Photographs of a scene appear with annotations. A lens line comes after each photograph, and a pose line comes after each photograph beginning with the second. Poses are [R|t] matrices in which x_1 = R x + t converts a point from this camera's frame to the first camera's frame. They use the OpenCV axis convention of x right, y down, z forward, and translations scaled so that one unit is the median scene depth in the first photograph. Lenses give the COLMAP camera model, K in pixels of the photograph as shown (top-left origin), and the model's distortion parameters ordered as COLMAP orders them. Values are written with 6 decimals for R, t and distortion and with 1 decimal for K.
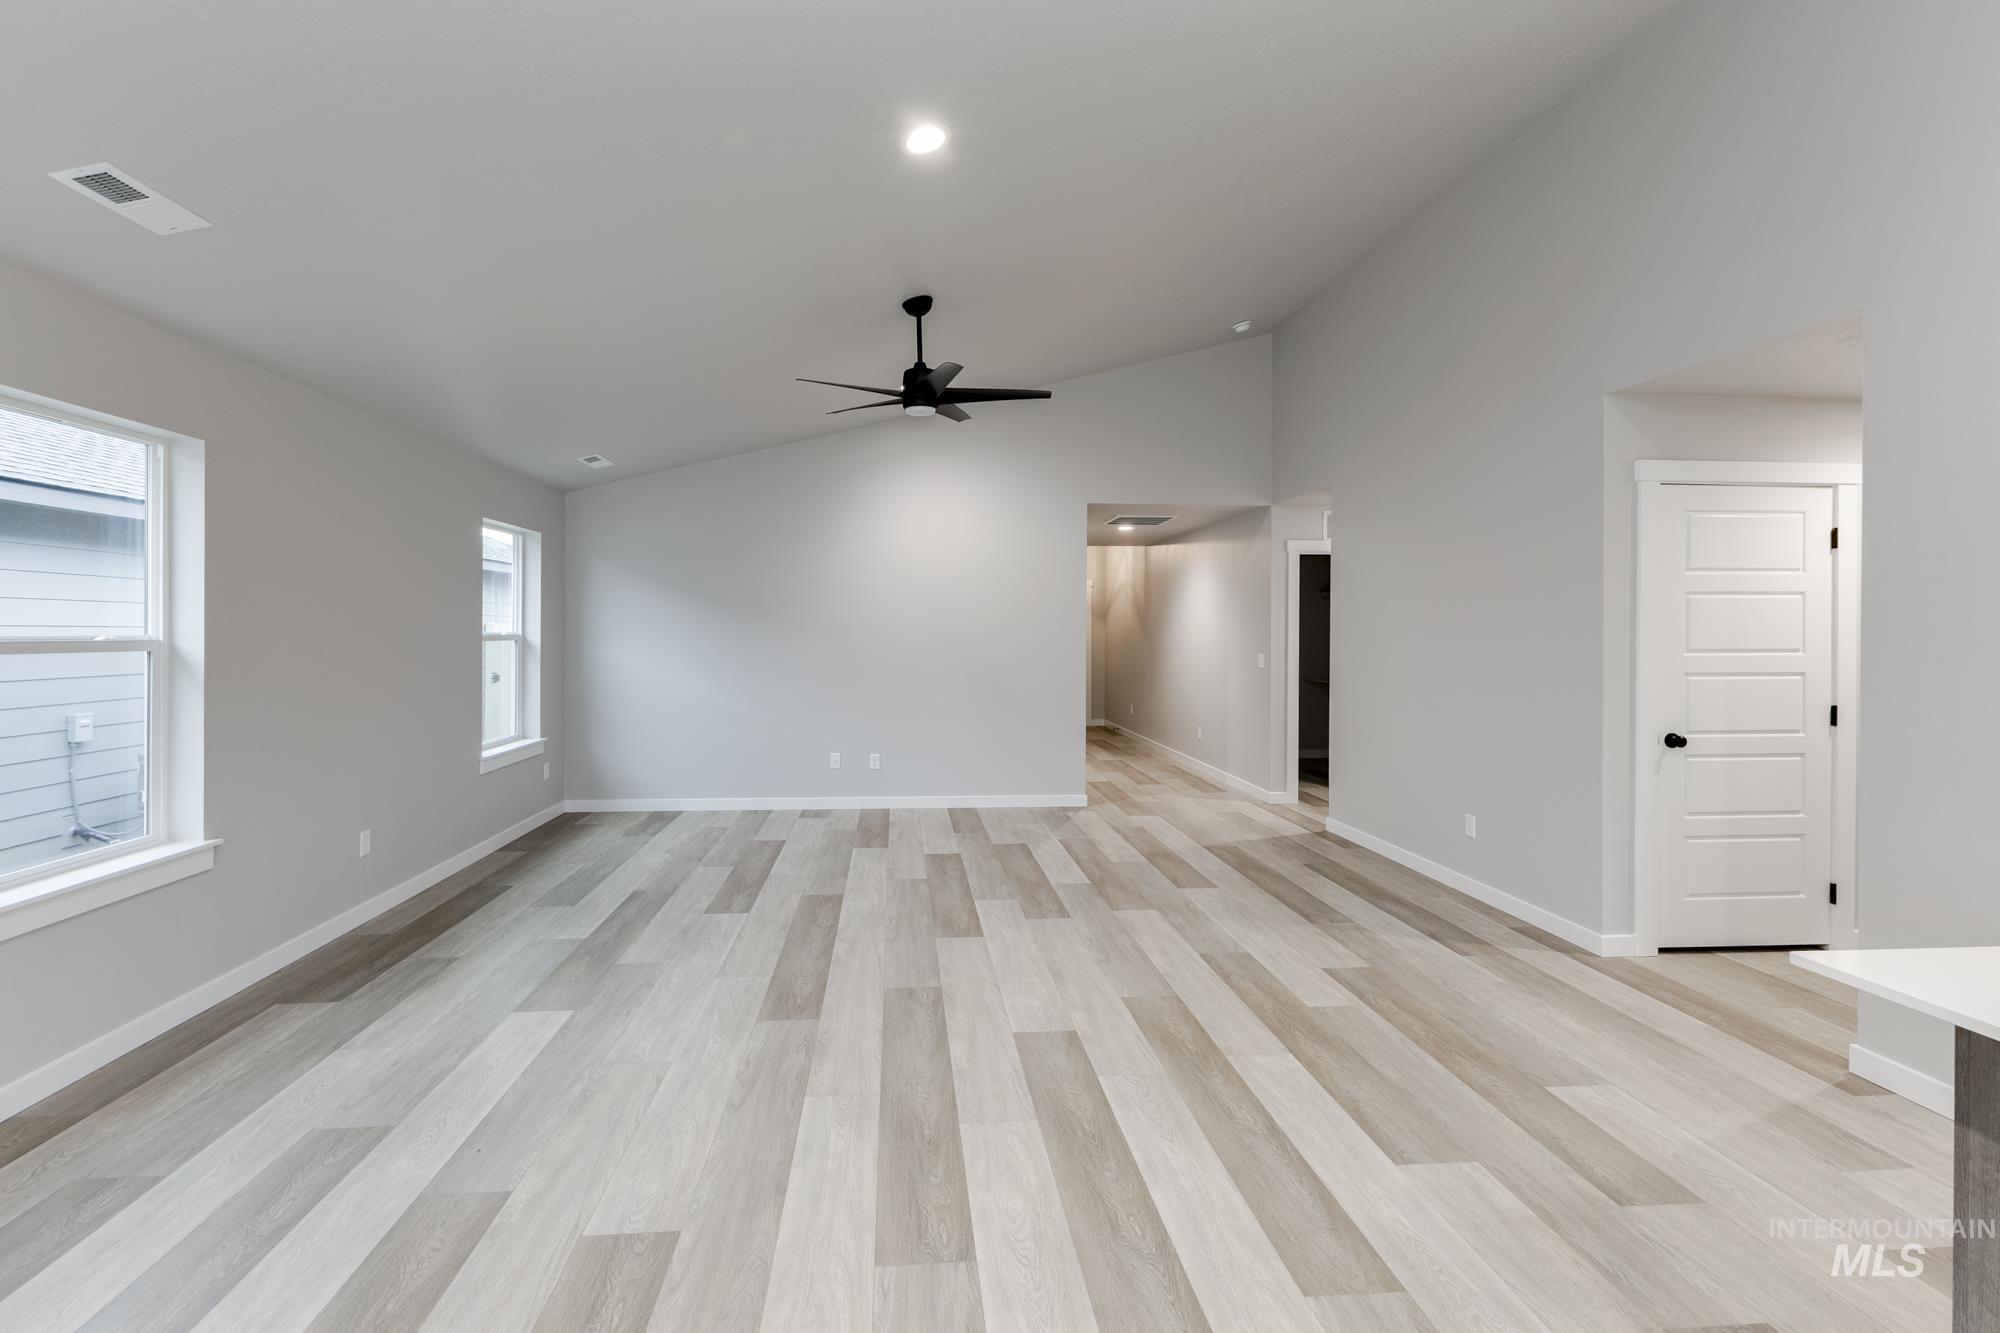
lens RADIAL K [[882.9, 0, 972.1], [0, 882.9, 627.7], [0, 0, 1]] dist [0.012802, -0.000659]
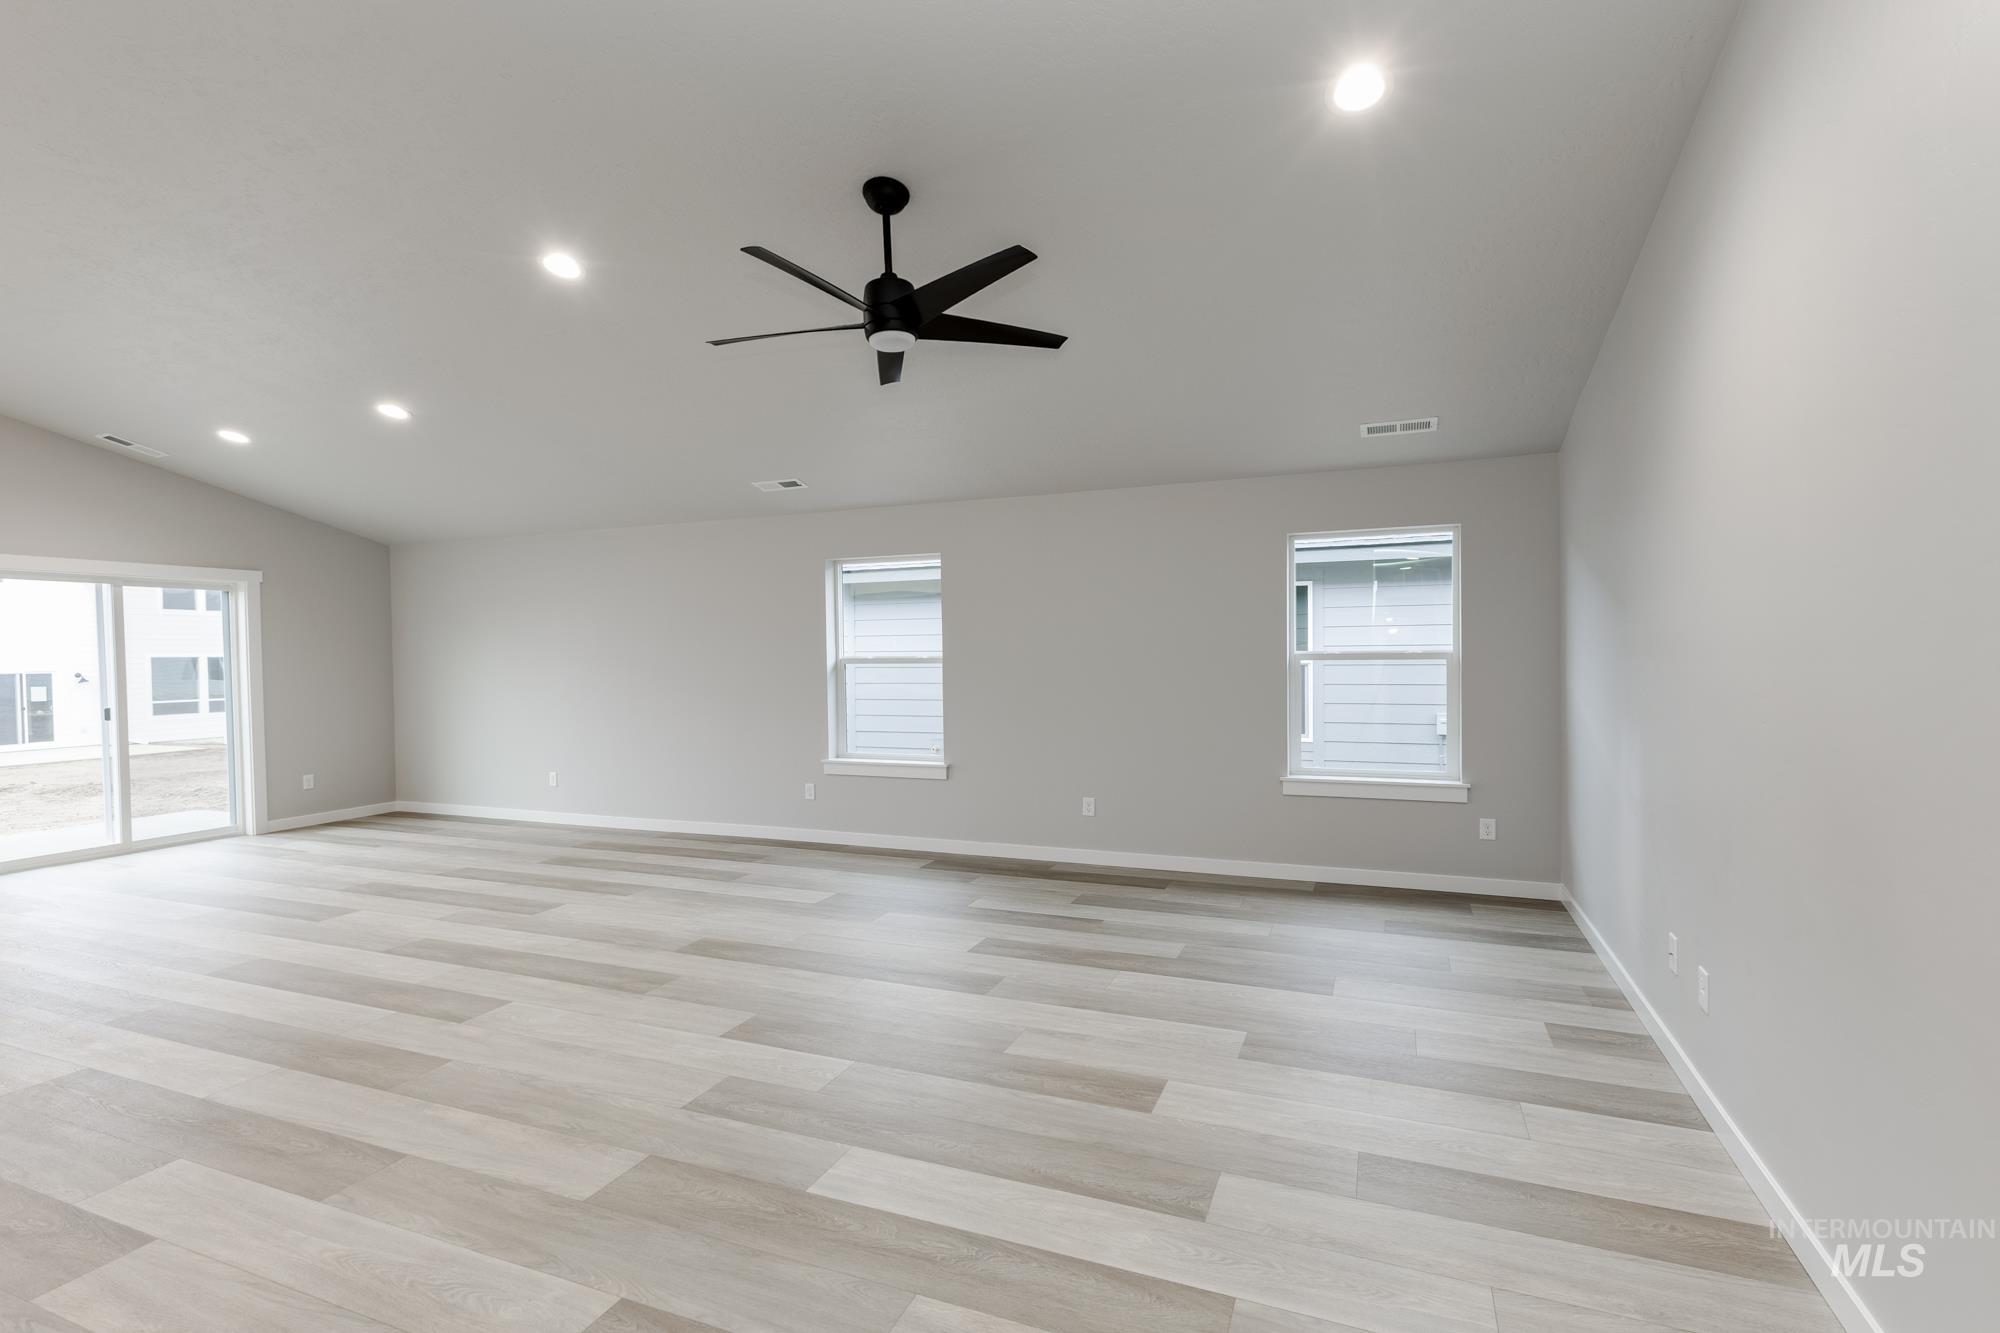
lens RADIAL K [[881.4, 0, 1032.0], [0, 881.4, 674.2], [0, 0, 1]] dist [0.017162, -0.000898]
pose [[-0.416924, 0.027855, -0.908514, 0.729555], [0.014860, 0.999606, 0.023829, 0.009175], [0.908820, -0.003566, -0.417174, 1.898364]]
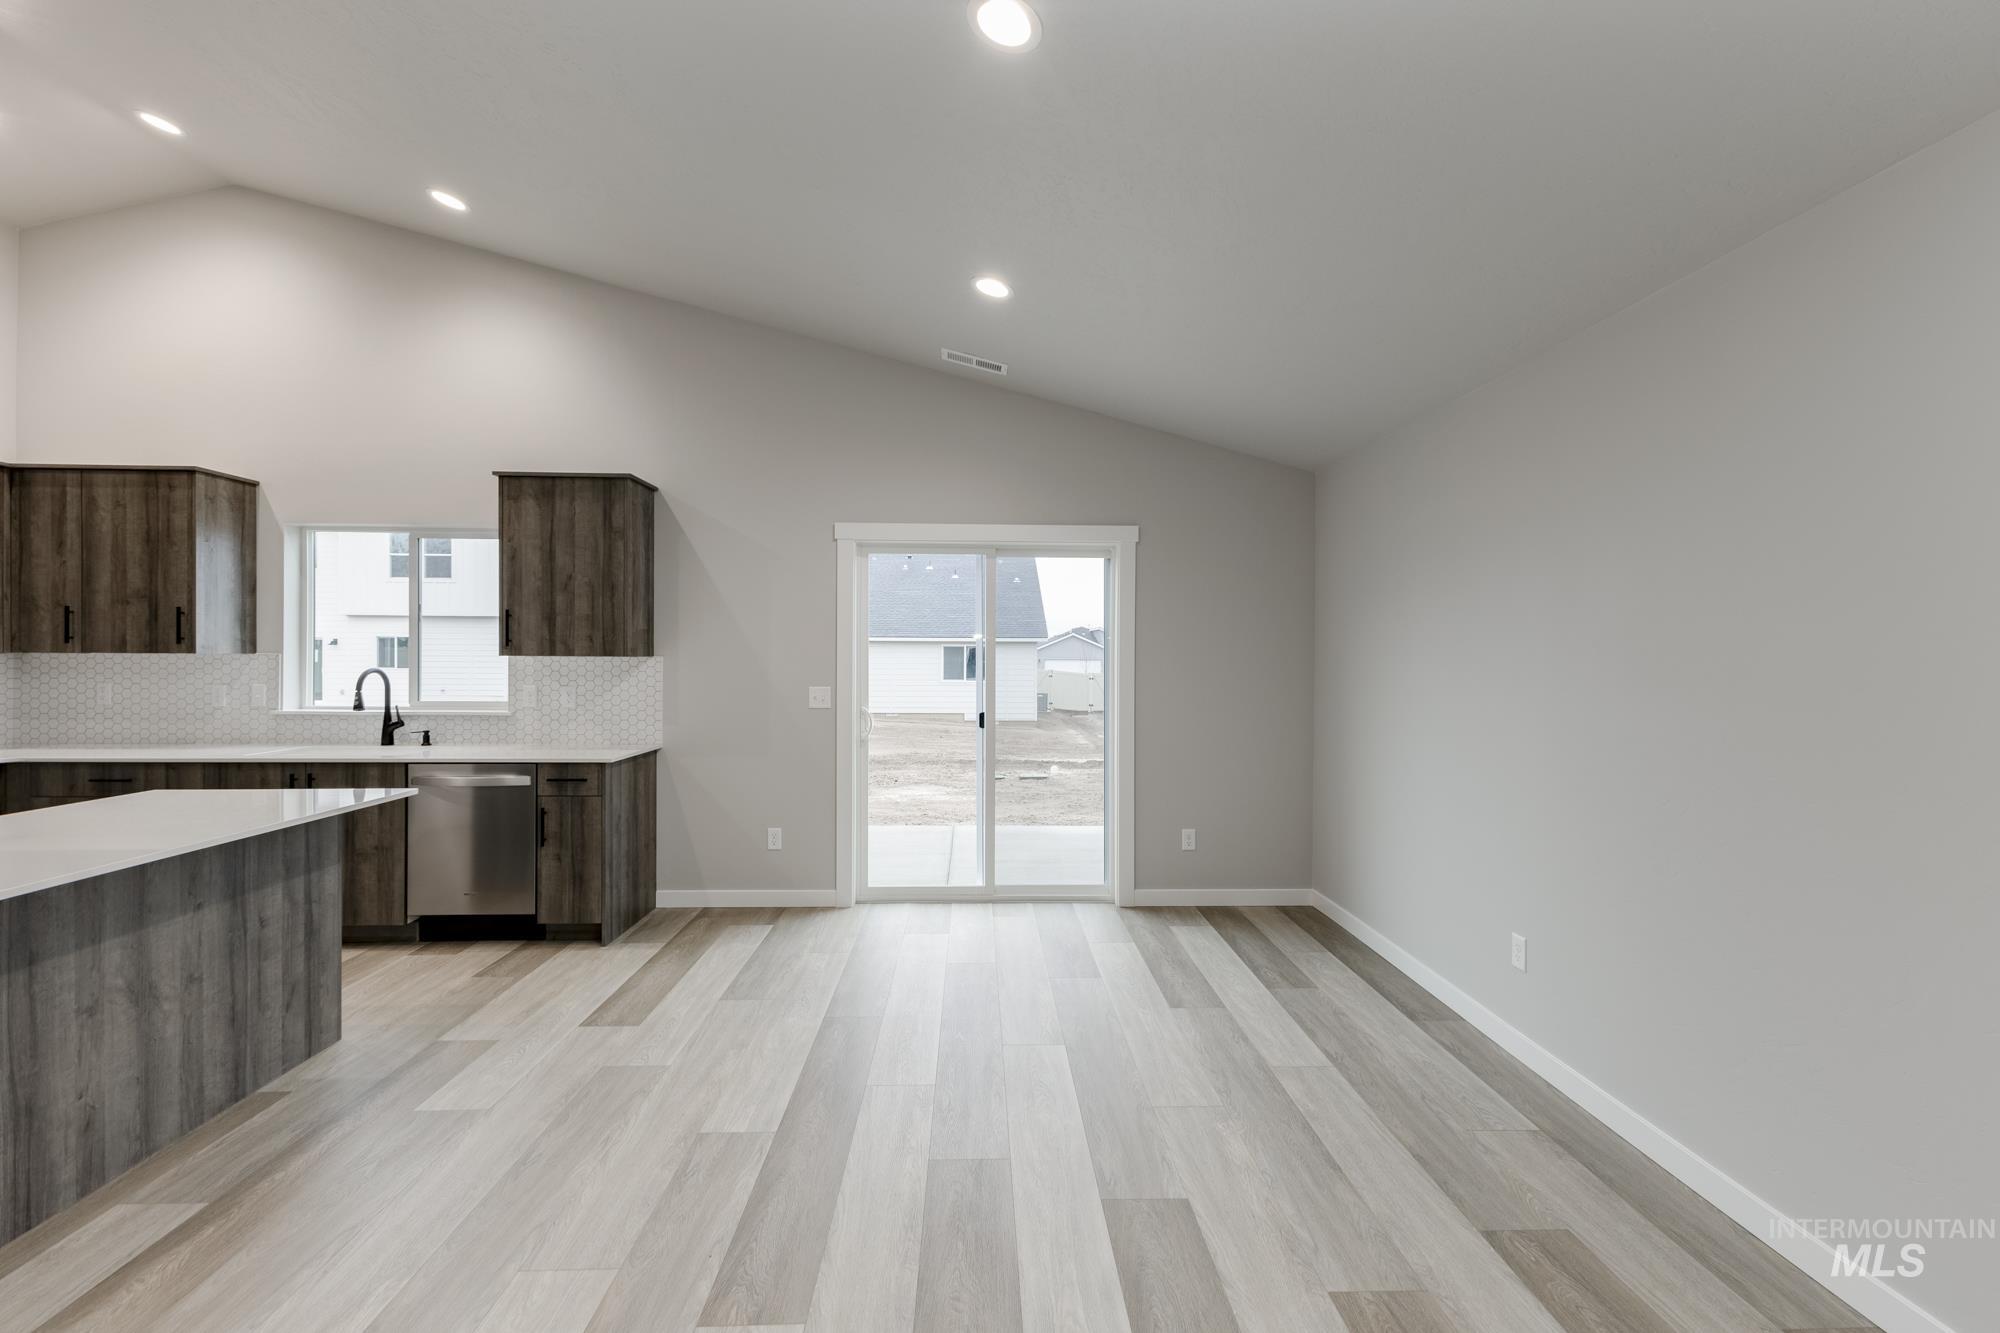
lens RADIAL K [[868.1, 0, 1010.6], [0, 868.1, 662.3], [0, 0, 1]] dist [0.018721, -0.005267]
pose [[-0.999241, -0.007143, 0.038283, -0.241275], [-0.006903, 0.999956, 0.006394, 0.004645], [-0.038327, 0.006124, -0.999246, 0.839931]]
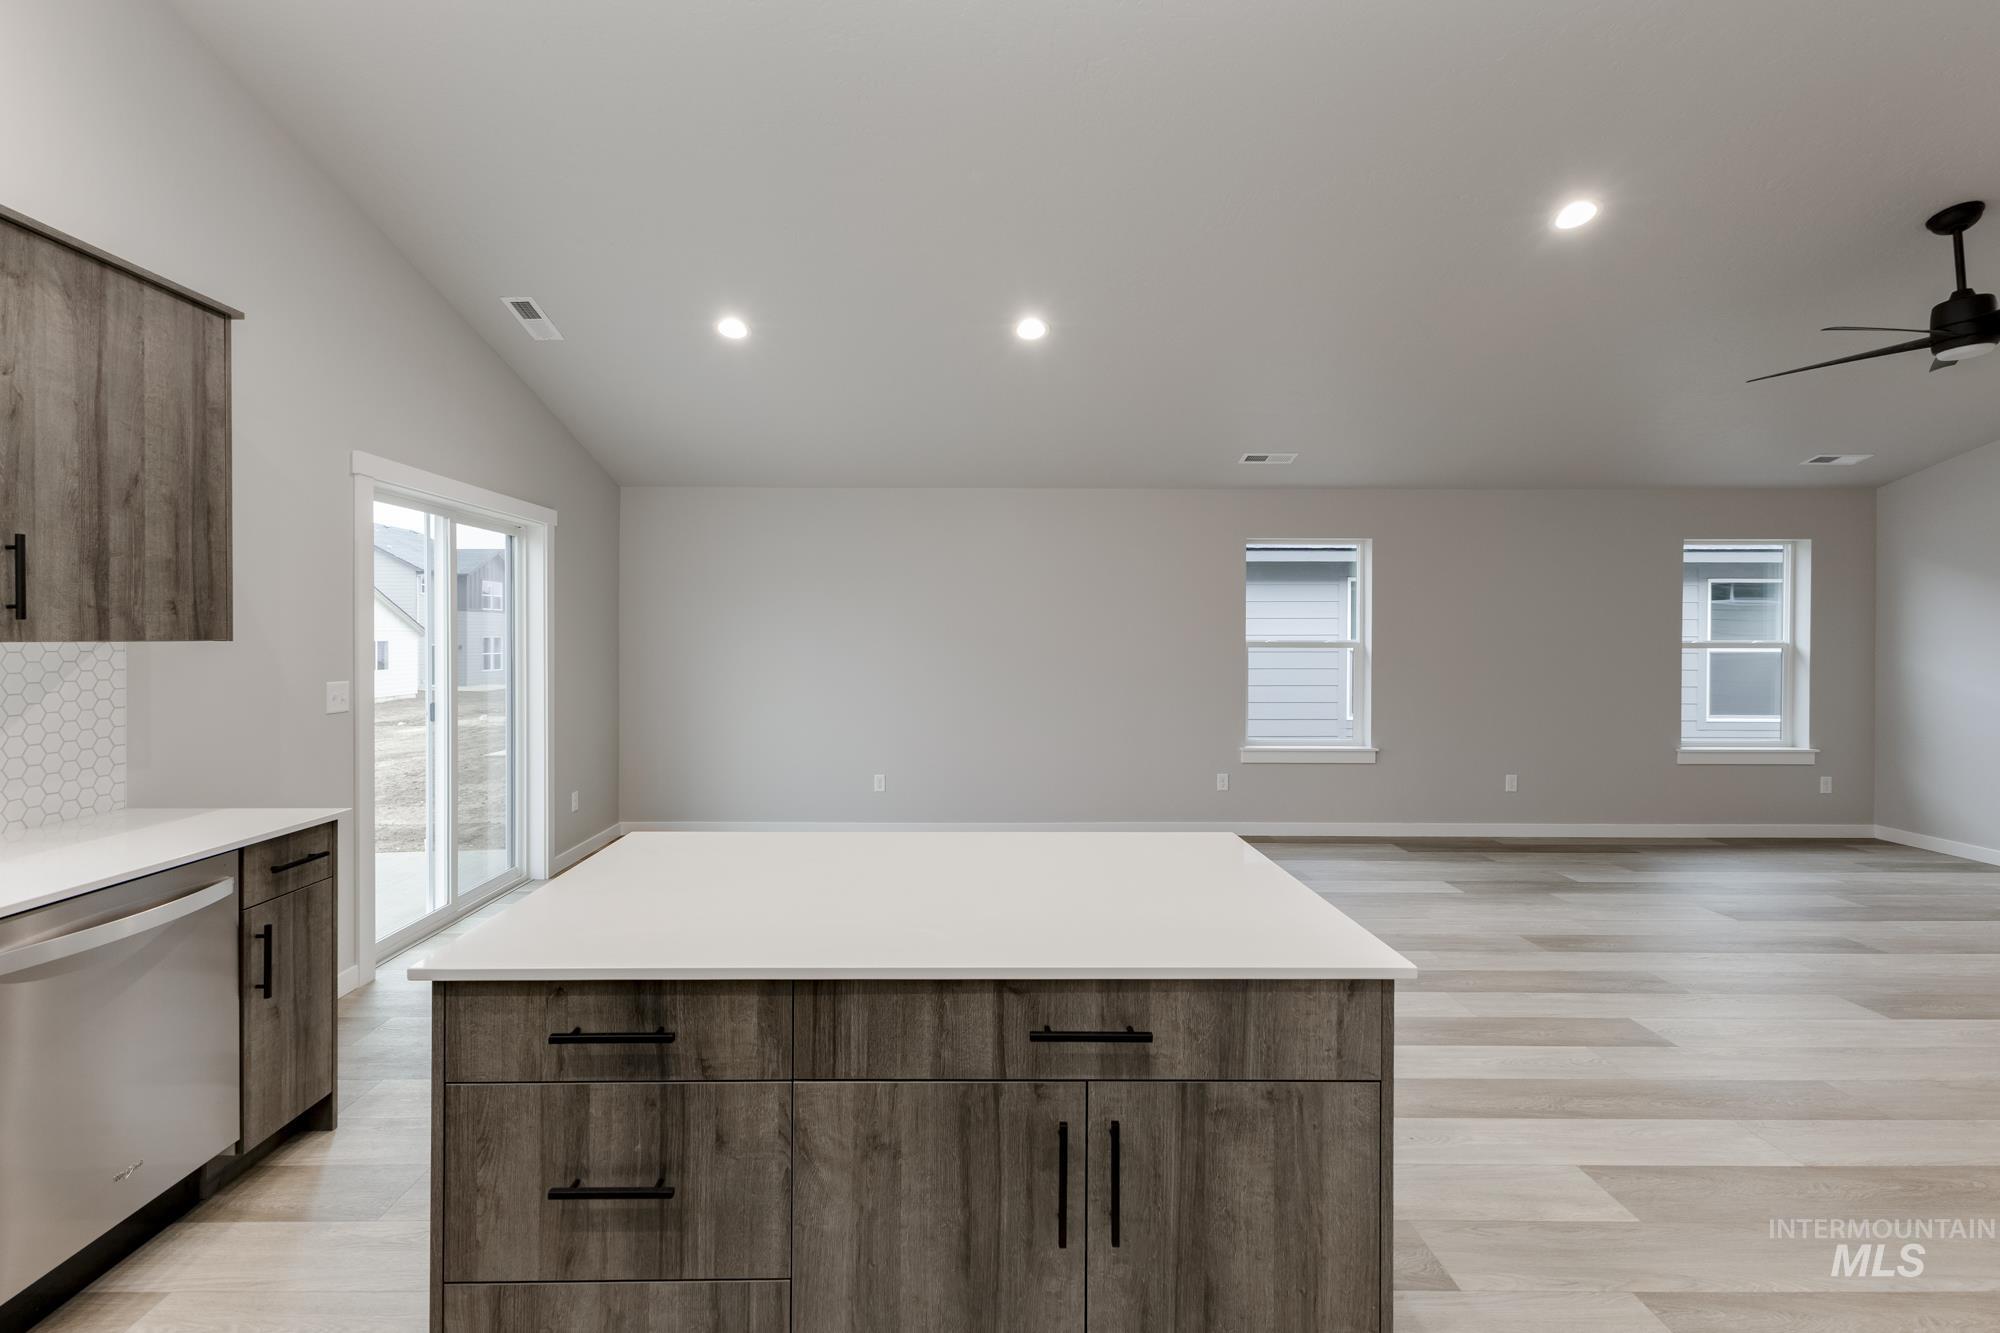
lens RADIAL K [[871.7, 0, 993.1], [0, 871.7, 641.2], [0, 0, 1]] dist [0.013739, -0.000334]
pose [[-0.037240, 0.004785, -0.999295, 1.008777], [-0.001583, 0.999987, 0.004848, 0.004151], [0.999305, 0.001763, -0.037232, 0.252920]]
